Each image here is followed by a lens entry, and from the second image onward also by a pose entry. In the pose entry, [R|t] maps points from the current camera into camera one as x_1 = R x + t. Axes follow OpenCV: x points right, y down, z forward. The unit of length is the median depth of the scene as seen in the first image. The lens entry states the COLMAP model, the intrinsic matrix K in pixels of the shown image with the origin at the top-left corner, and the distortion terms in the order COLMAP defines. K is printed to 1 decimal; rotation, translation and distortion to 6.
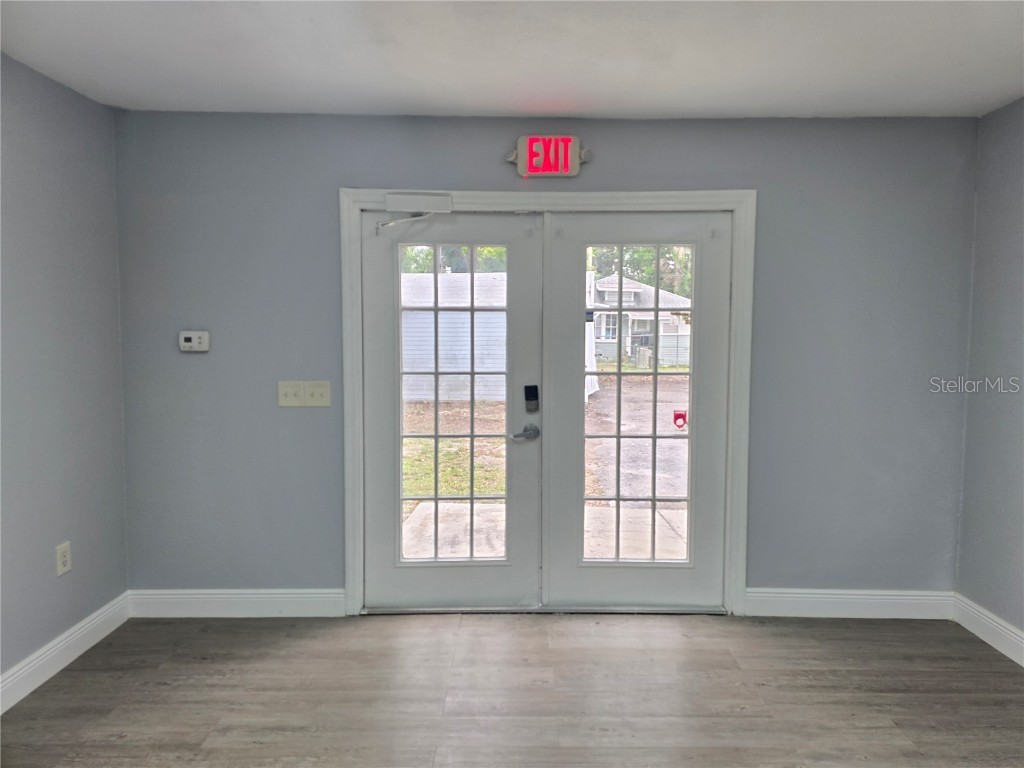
lens RADIAL K [[692.8, 0, 528.5], [0, 692.8, 383.7], [0, 0, 1]] dist [0.127488, -0.097745]
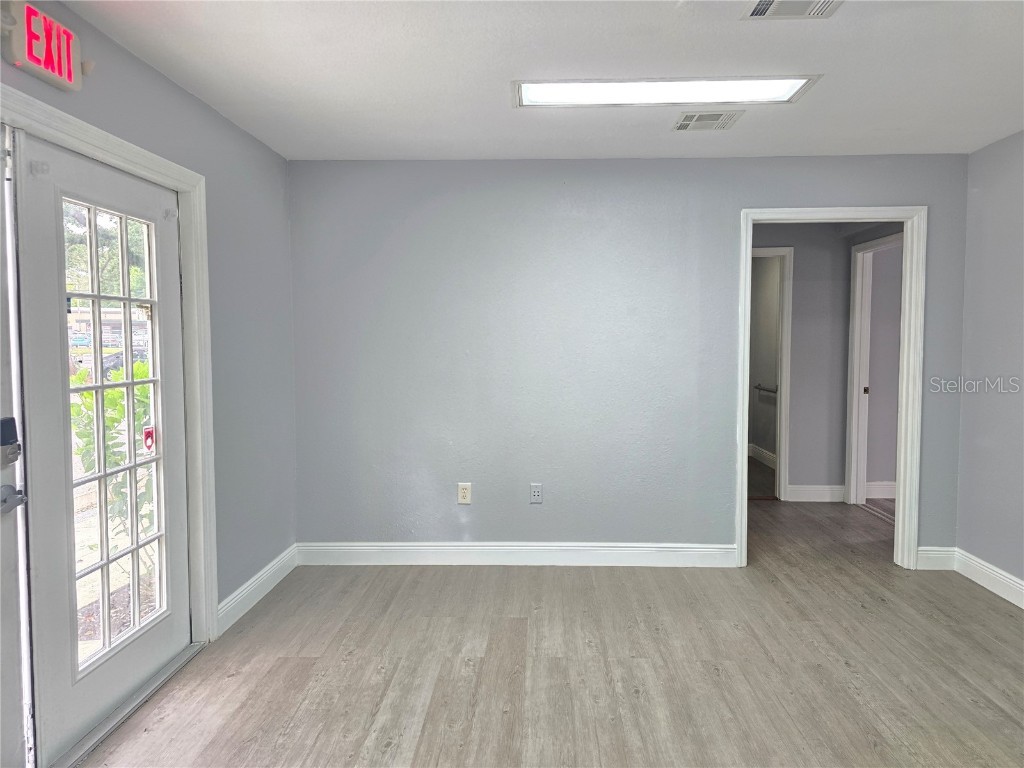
lens RADIAL K [[692.8, 0, 528.5], [0, 692.8, 383.7], [0, 0, 1]] dist [0.127488, -0.097745]
pose [[0.032164, -0.069552, 0.997060, -0.624821], [0.078551, 0.994666, 0.066851, -0.034346], [-0.996391, 0.076170, 0.037456, 0.571522]]
